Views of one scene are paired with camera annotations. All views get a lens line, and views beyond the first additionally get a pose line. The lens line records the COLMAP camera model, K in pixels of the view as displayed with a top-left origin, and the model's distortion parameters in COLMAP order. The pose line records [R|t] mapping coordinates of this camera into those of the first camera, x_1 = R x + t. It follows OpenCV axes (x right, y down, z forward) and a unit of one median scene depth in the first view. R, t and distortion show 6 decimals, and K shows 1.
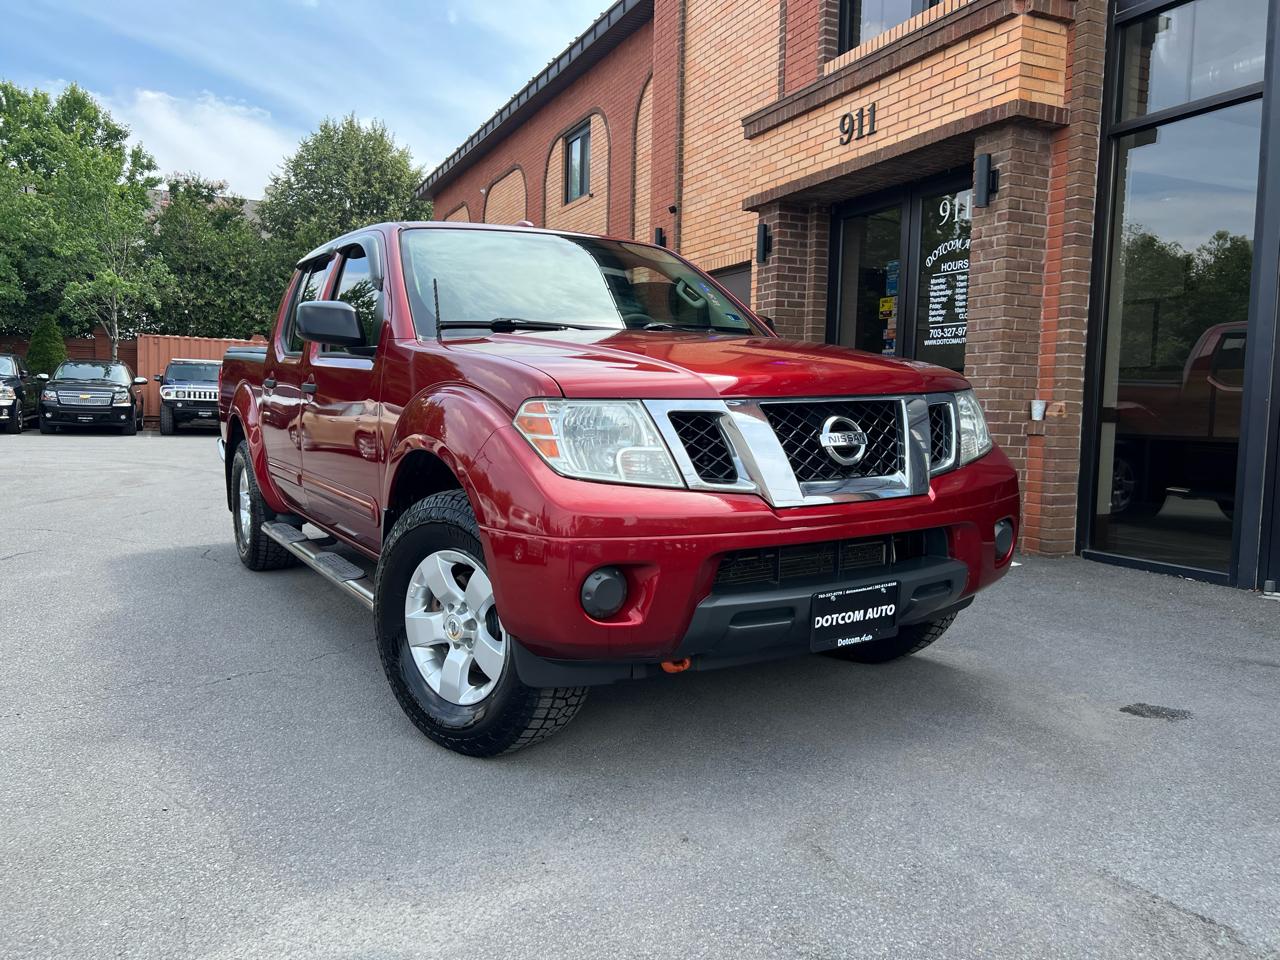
lens RADIAL K [[968.6, 0, 640.4], [0, 968.6, 484.7], [0, 0, 1]] dist [0.023542, -0.013719]
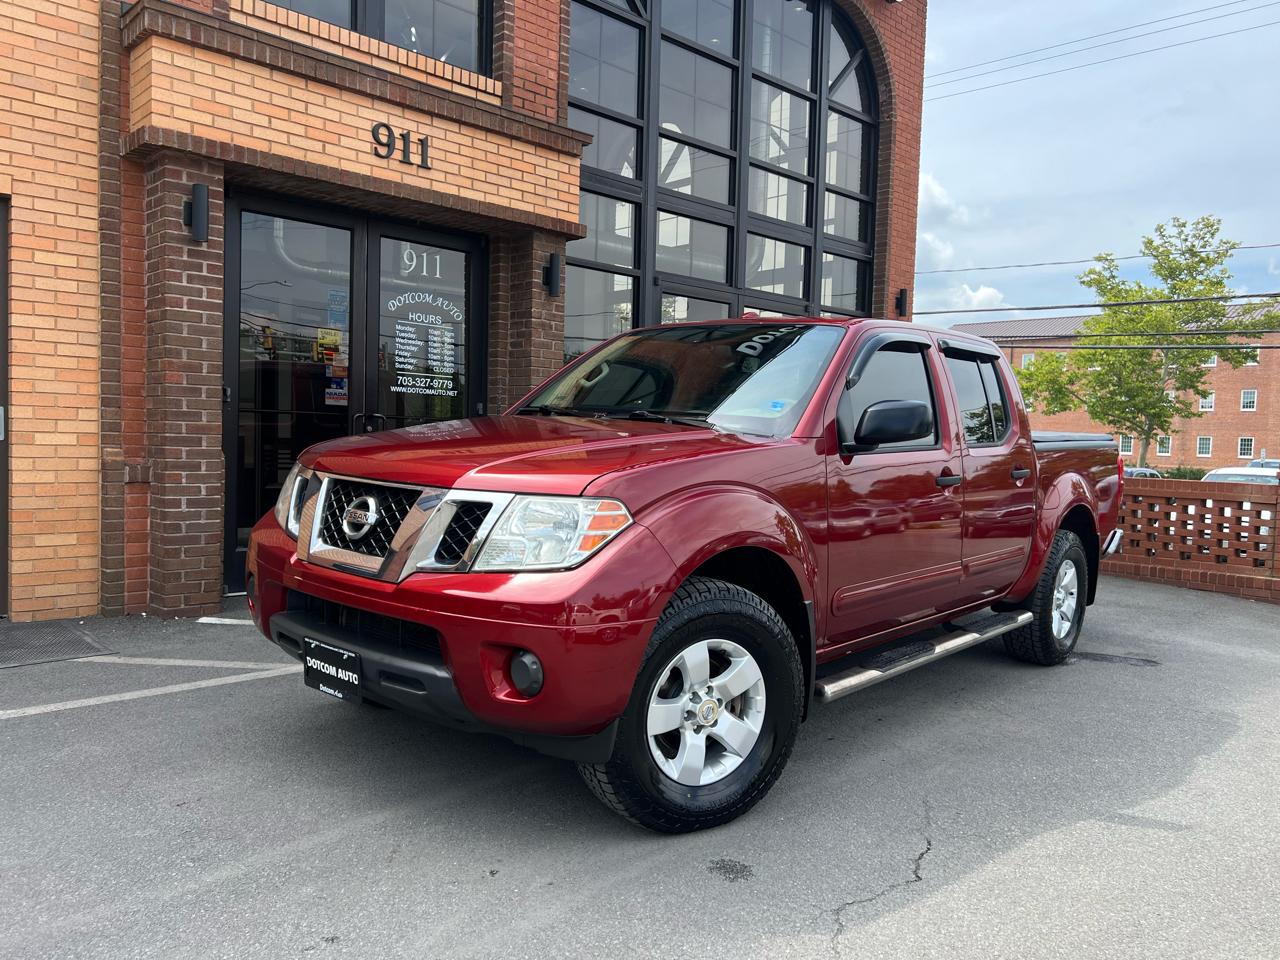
lens RADIAL K [[964.8, 0, 642.3], [0, 964.8, 482.1], [0, 0, 1]] dist [0.043926, -0.048966]
pose [[-0.321947, -0.075463, 0.943745, -0.723020], [0.037970, 0.994987, 0.092513, -0.136164], [-0.945996, 0.065618, -0.317468, 1.100563]]
